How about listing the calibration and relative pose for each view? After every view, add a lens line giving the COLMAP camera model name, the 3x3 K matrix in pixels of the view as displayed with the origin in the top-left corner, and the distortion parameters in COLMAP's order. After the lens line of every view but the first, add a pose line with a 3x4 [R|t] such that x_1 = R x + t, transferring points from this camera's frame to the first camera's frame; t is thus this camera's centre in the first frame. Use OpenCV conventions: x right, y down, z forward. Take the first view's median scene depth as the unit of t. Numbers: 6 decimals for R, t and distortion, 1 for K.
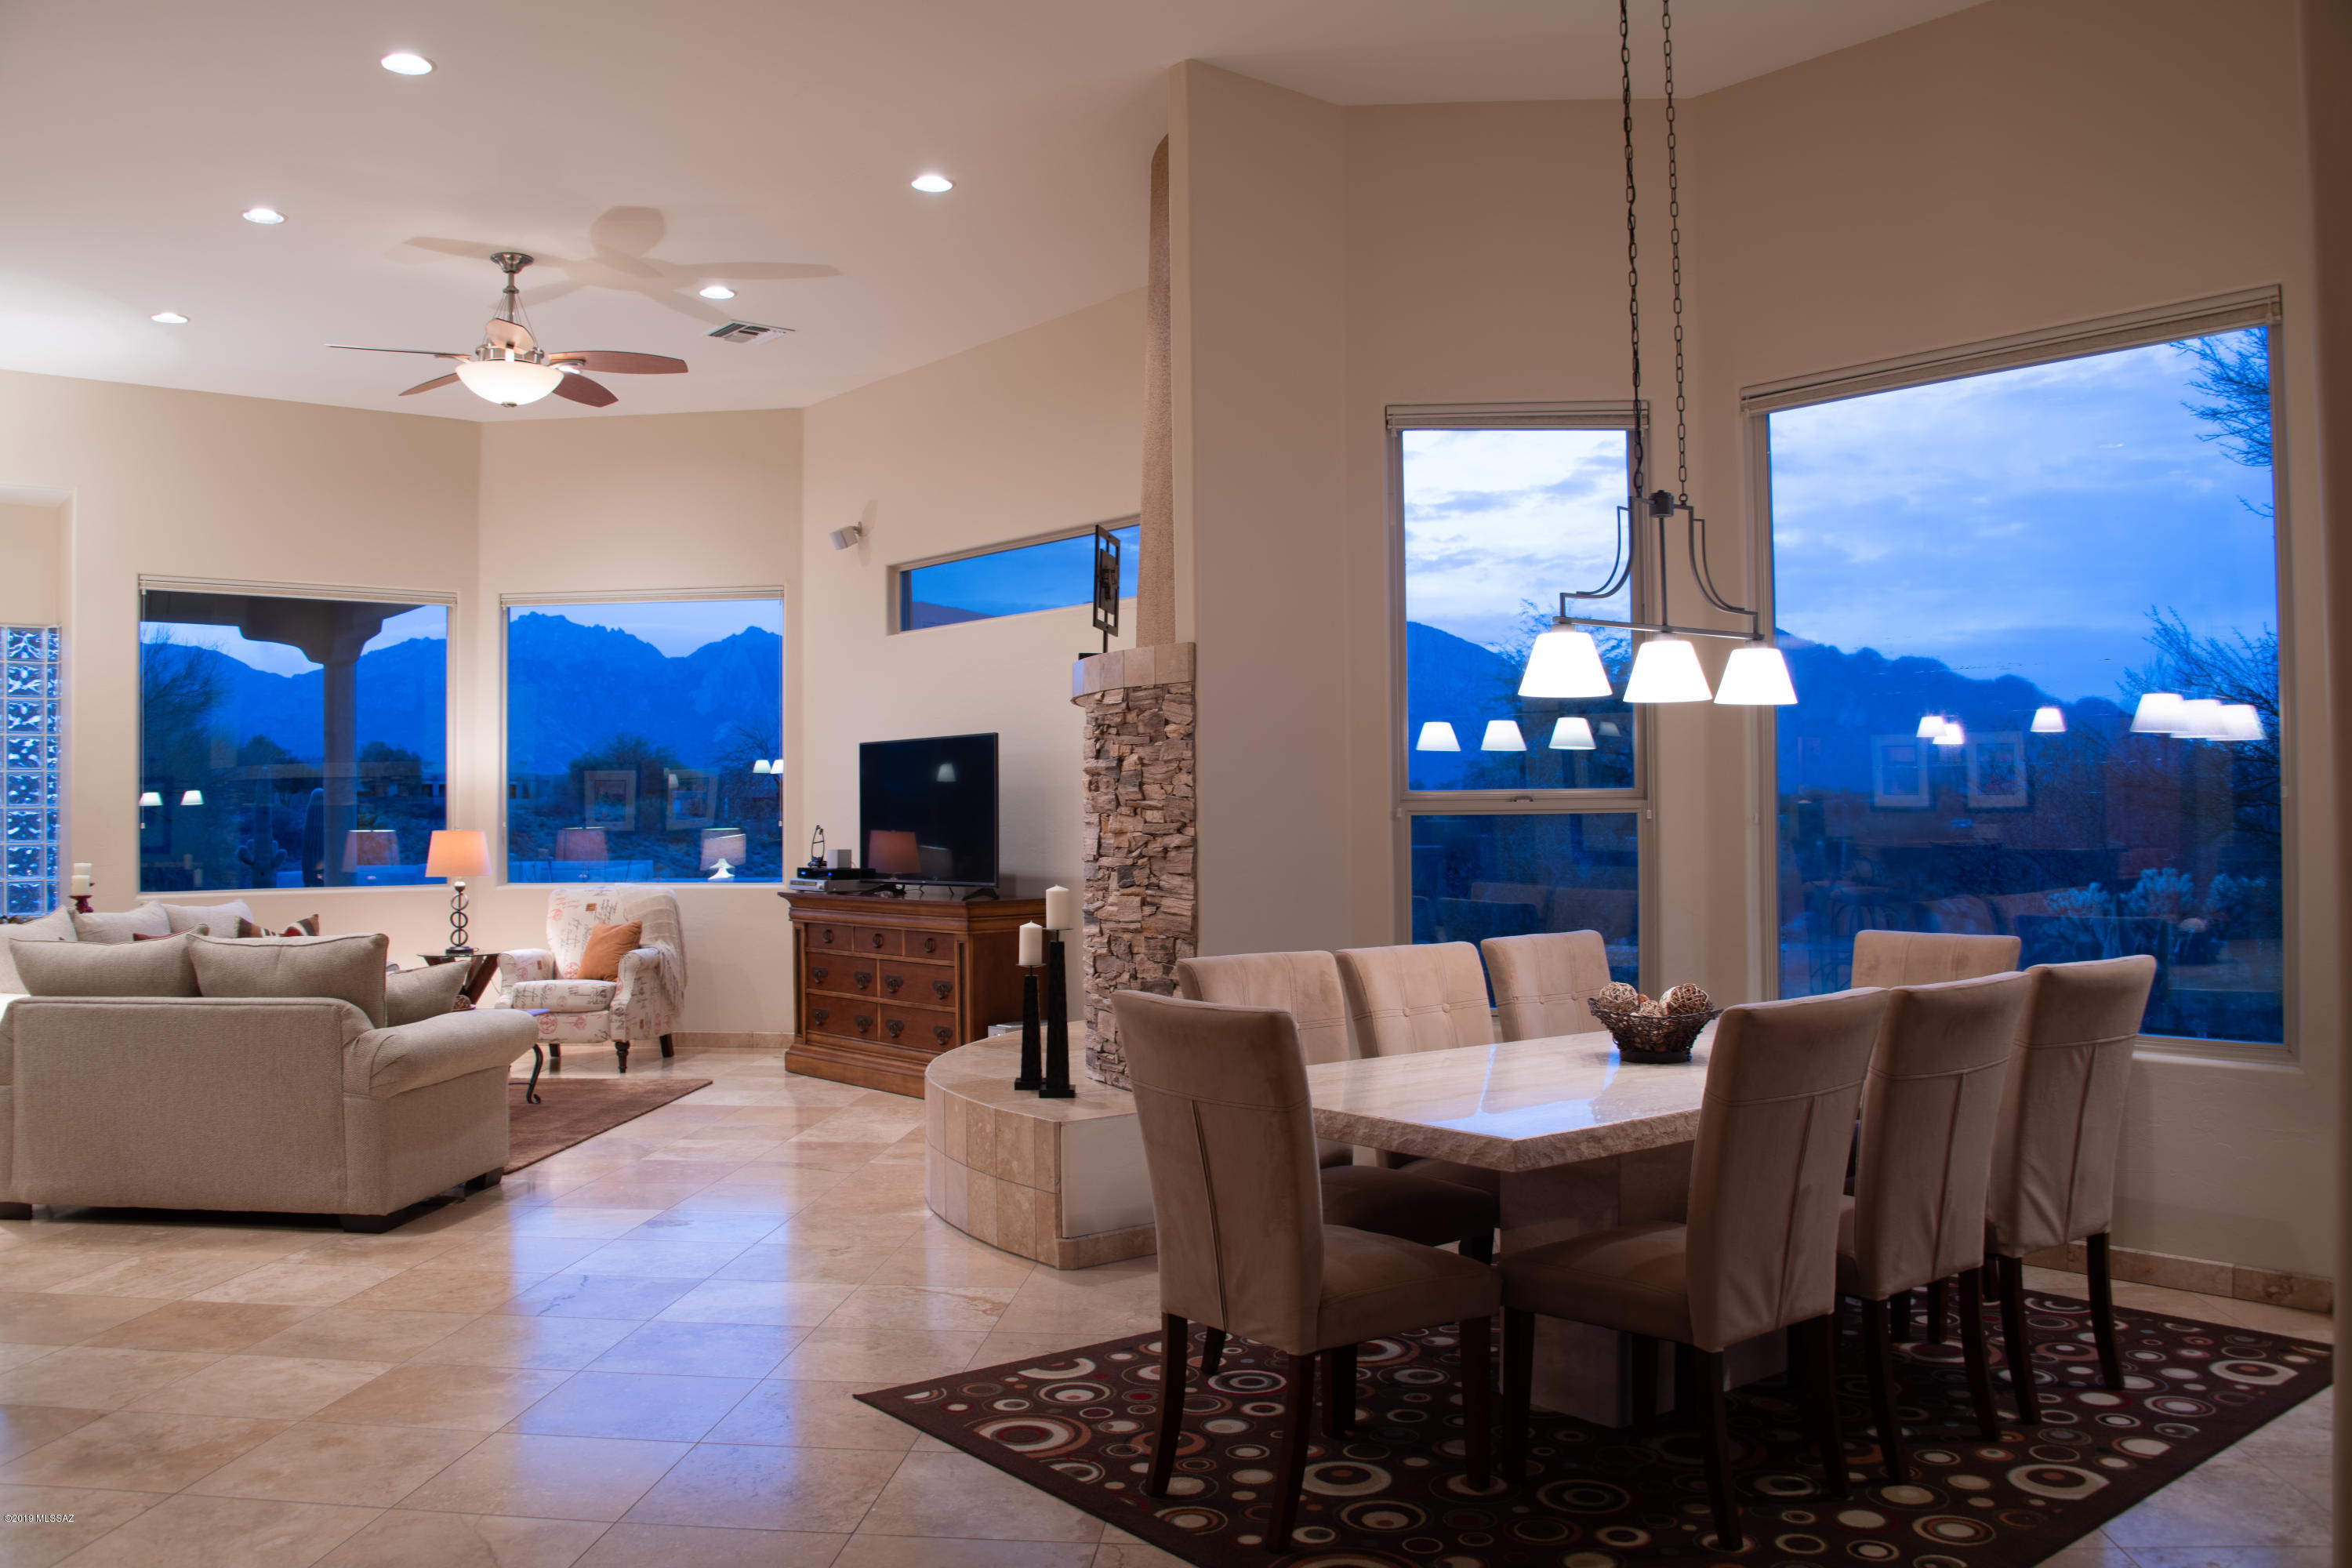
lens RADIAL K [[1893.2, 0, 1176.0], [0, 1893.2, 784.0], [0, 0, 1]] dist [-0.130859, 0.066813]
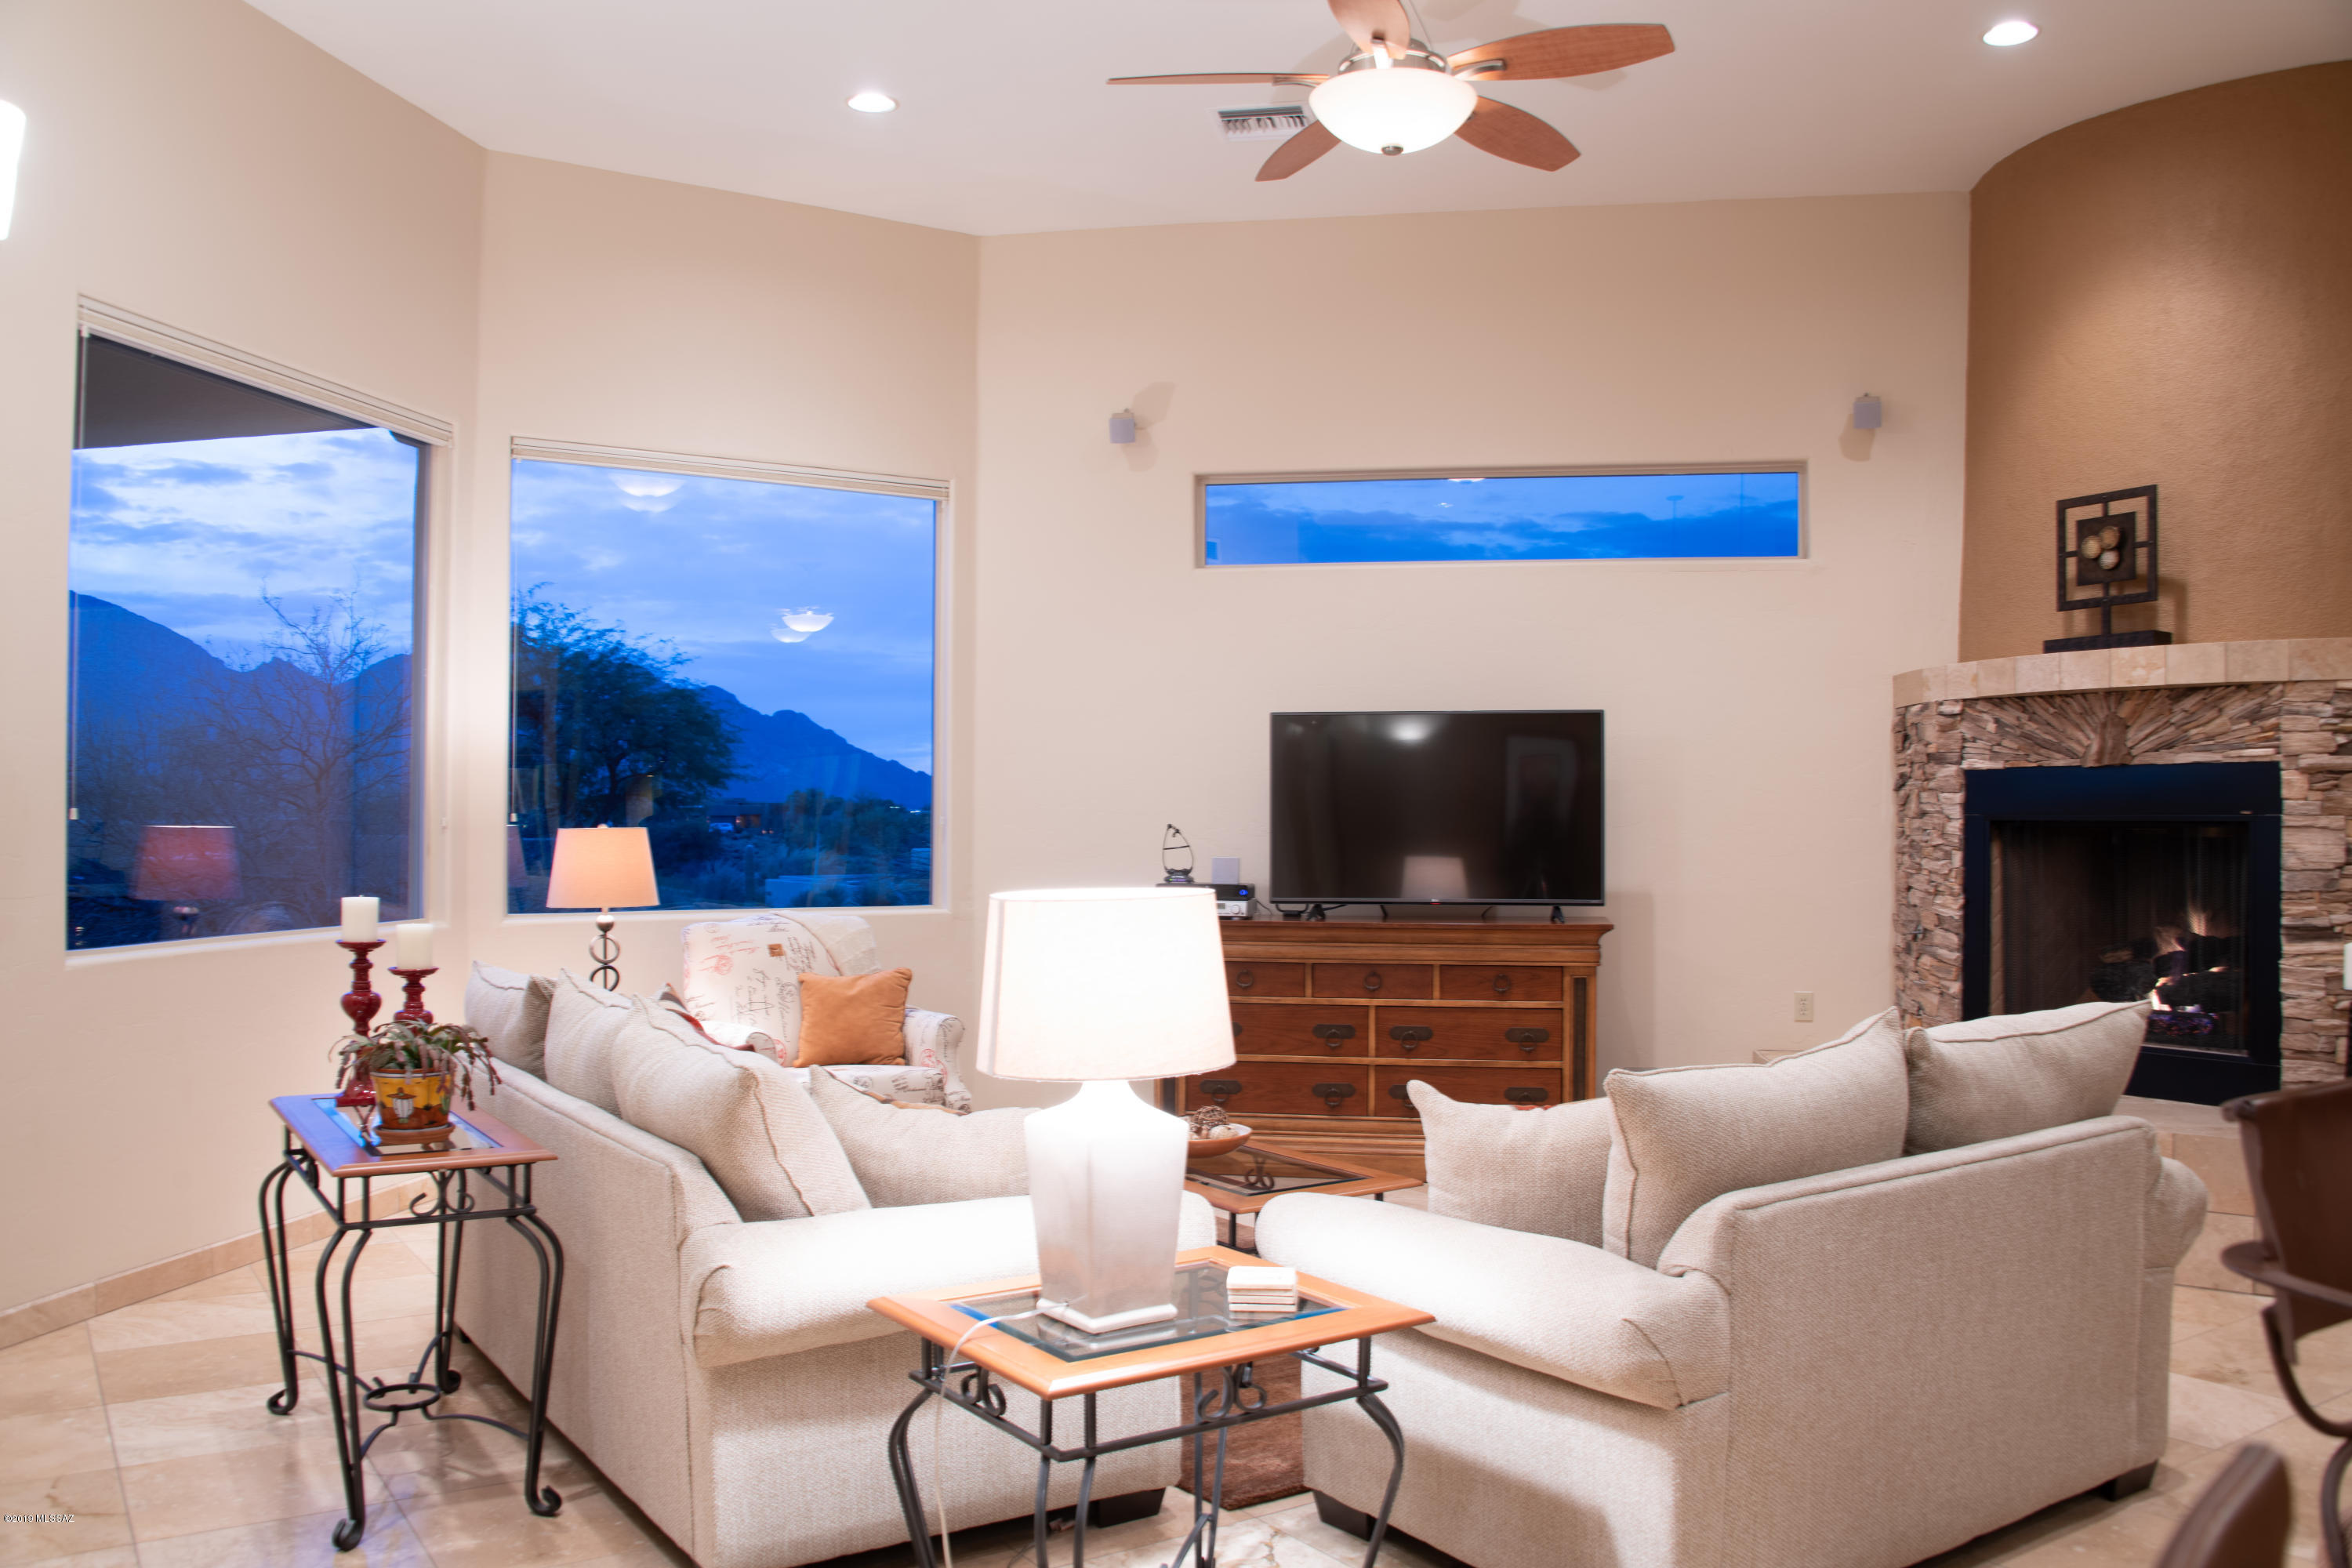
lens RADIAL K [[1848.3, 0, 1176.0], [0, 1848.3, 784.0], [0, 0, 1]] dist [-0.123797, 0.000664]
pose [[0.773696, 0.022217, 0.633168, -1.007450], [-0.022565, 0.999717, -0.007506, 0.018838], [-0.633155, -0.008480, 0.773978, 0.722888]]
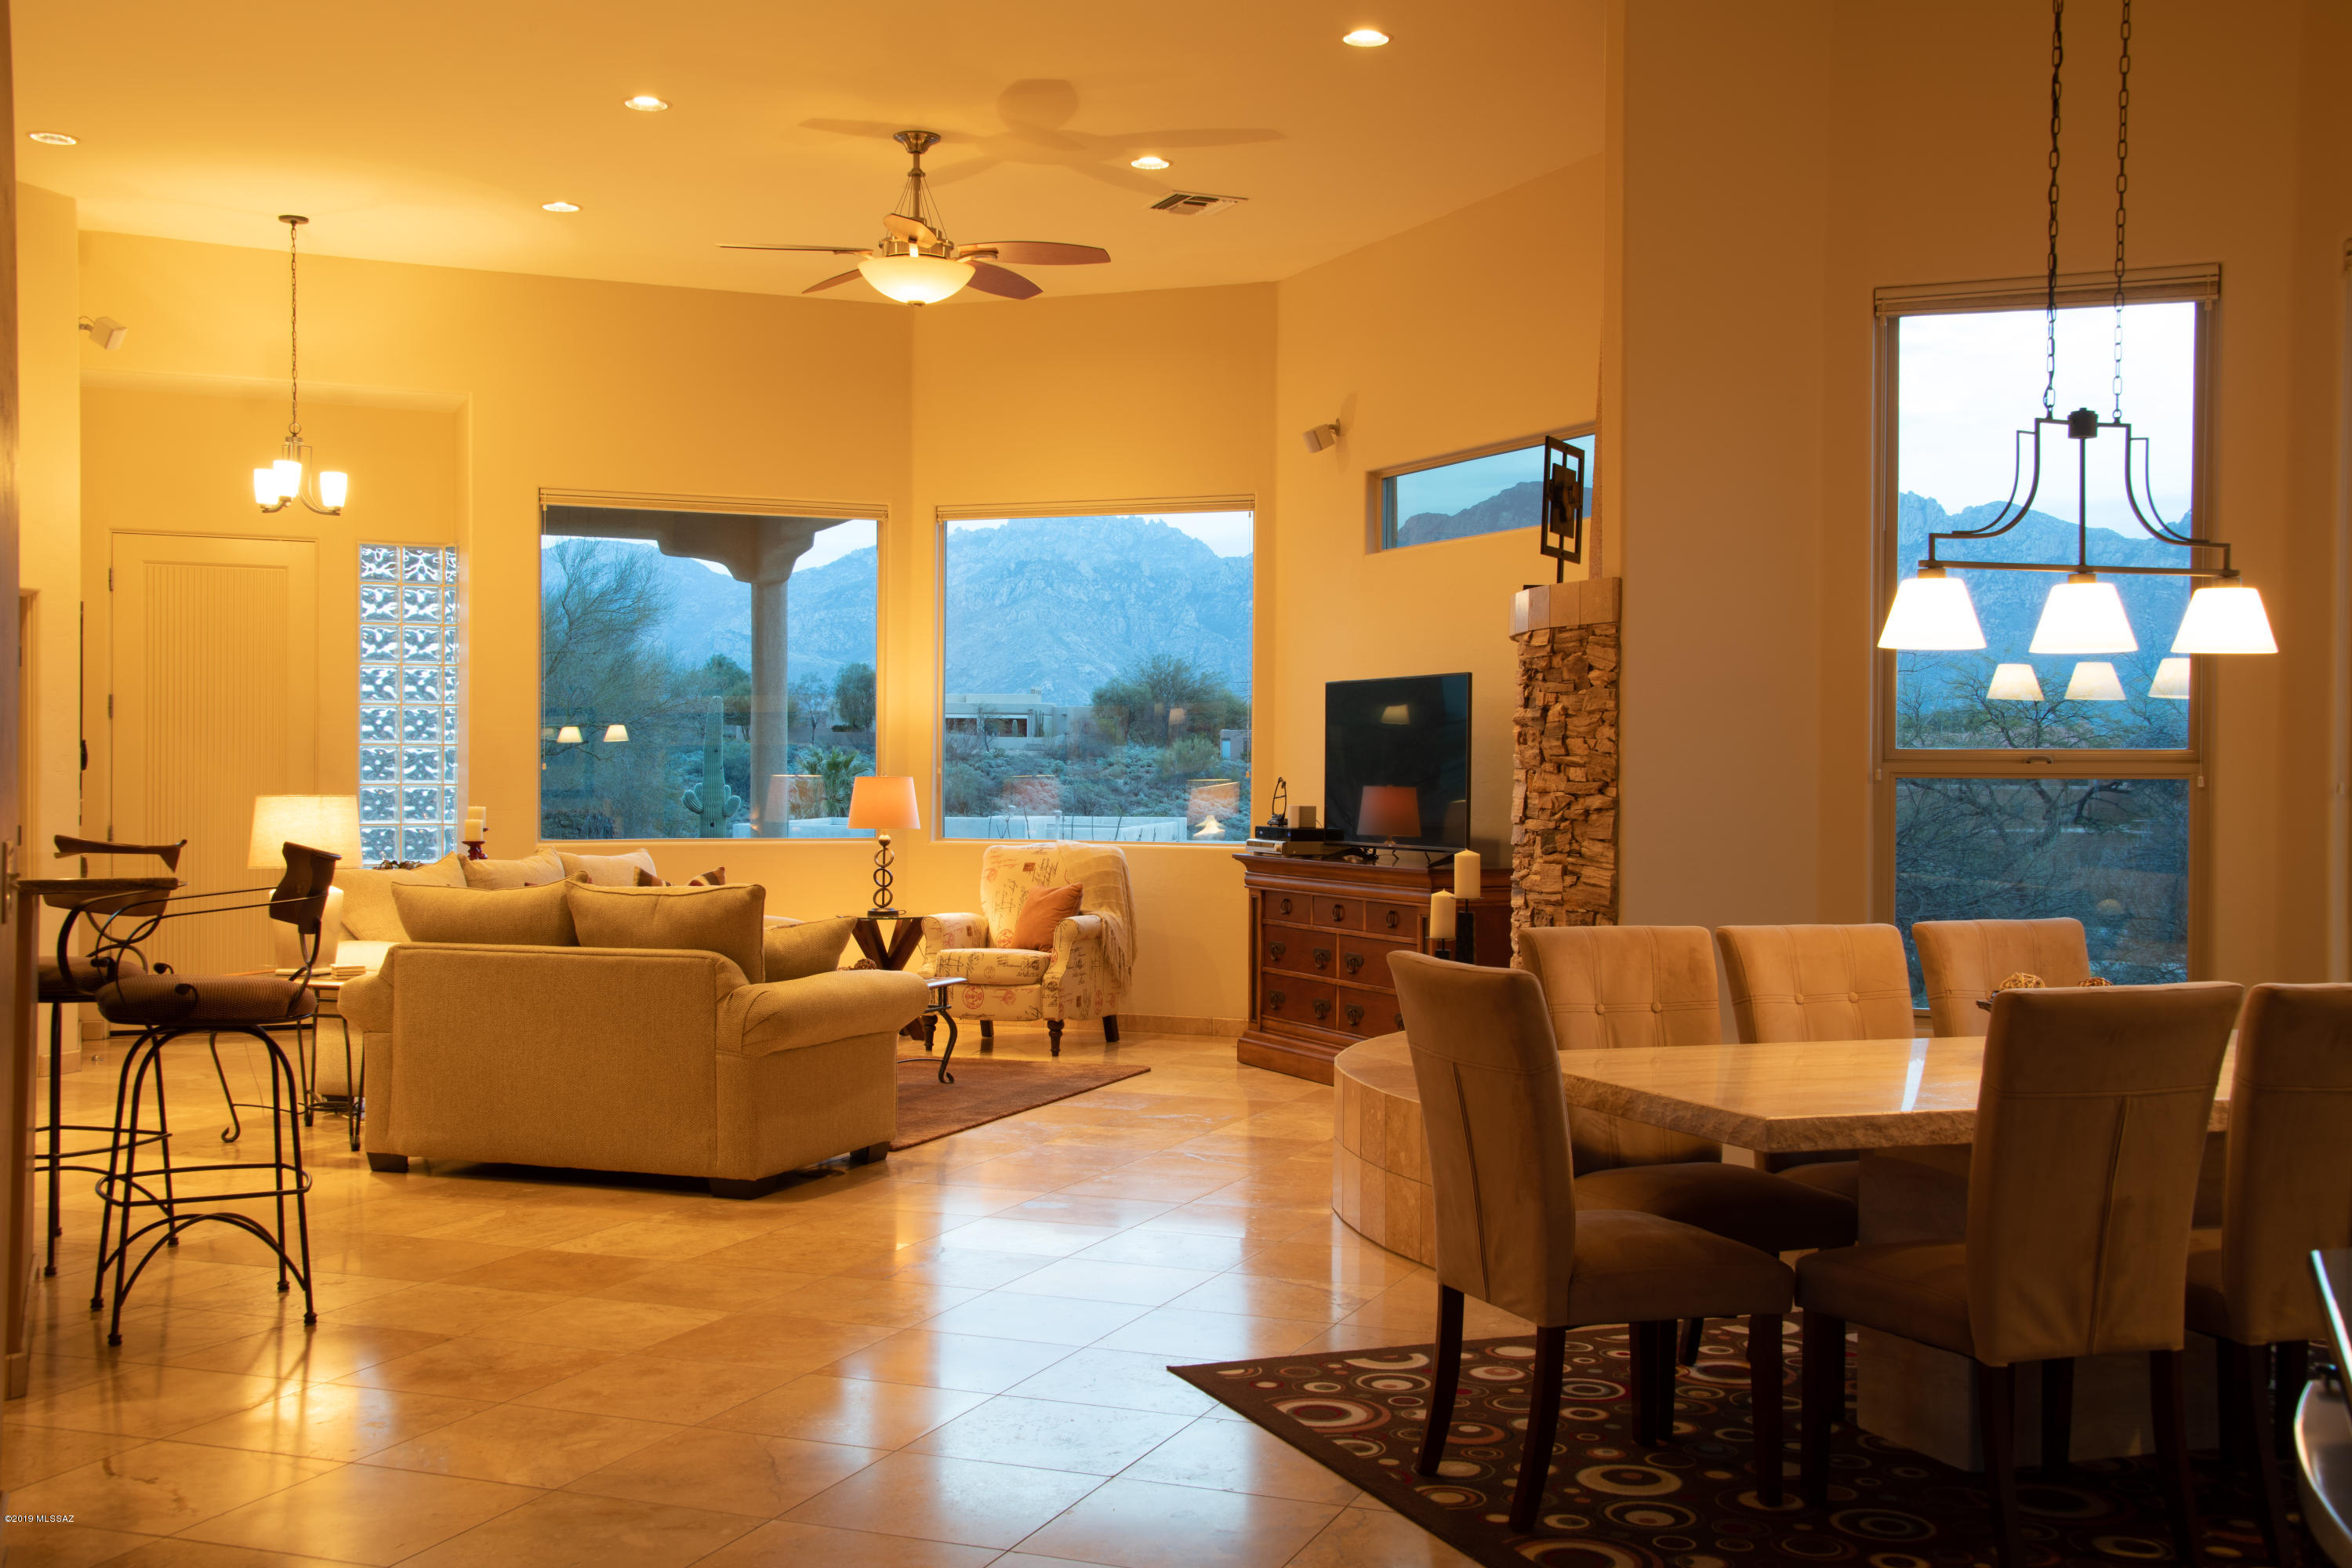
lens RADIAL K [[2512.7, 0, 1176.0], [0, 2512.7, 784.0], [0, 0, 1]] dist [0.062880, 0.011189]
pose [[0.959447, 0.017718, -0.281332, 0.138151], [-0.010884, 0.999607, 0.025834, -0.006579], [0.281679, -0.021724, 0.959263, -0.178457]]
